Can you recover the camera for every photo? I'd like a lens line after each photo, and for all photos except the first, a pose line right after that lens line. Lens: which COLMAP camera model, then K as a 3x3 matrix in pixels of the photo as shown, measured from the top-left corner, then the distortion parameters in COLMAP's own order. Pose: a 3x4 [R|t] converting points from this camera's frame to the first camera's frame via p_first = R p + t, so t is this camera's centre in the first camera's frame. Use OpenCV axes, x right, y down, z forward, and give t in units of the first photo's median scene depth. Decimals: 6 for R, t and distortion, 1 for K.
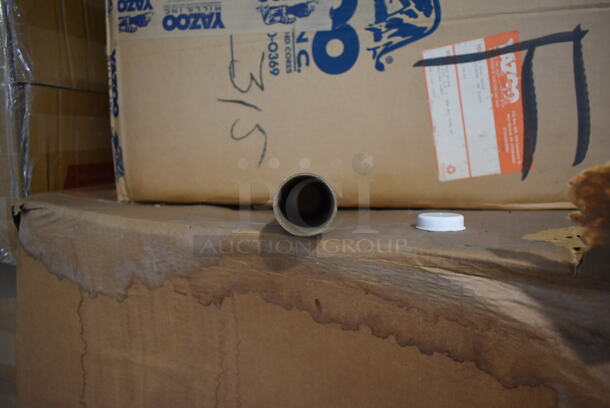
lens RADIAL K [[464.1, 0, 304.3], [0, 464.1, 200.4], [0, 0, 1]] dist [-0.015435, 0.000140]
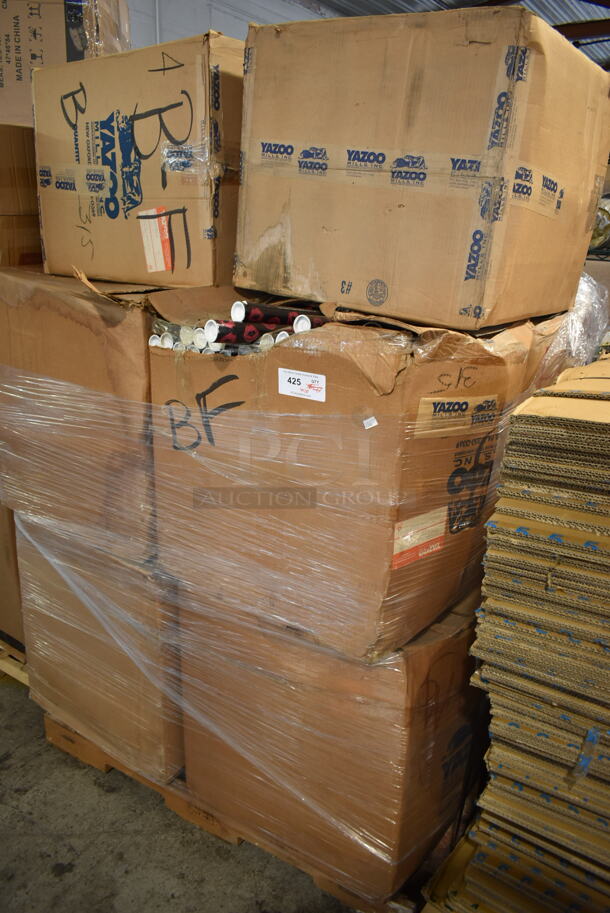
lens RADIAL K [[694.6, 0, 303.4], [0, 694.6, 452.6], [0, 0, 1]] dist [-0.015435, 0.000140]
pose [[0.950560, 0.140169, -0.277106, 2.016556], [-0.078251, 0.971657, 0.223069, -0.001990], [0.300520, -0.190356, 0.934587, -2.018936]]
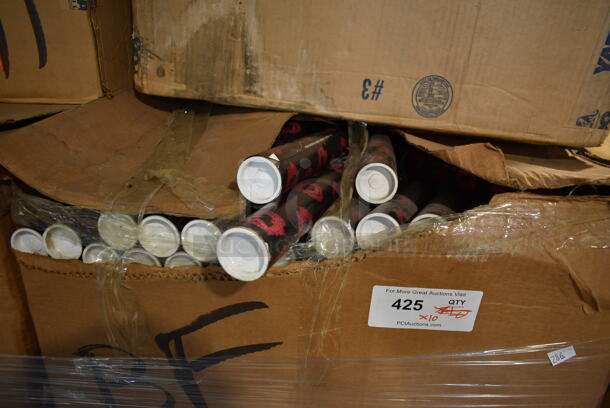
lens RADIAL K [[464.1, 0, 307.8], [0, 464.1, 202.0], [0, 0, 1]] dist [-0.015435, 0.000140]
pose [[0.980573, -0.035881, 0.192847, 0.938660], [-0.025355, 0.951697, 0.305992, -0.118464], [-0.194511, -0.304937, 0.932298, -0.353362]]
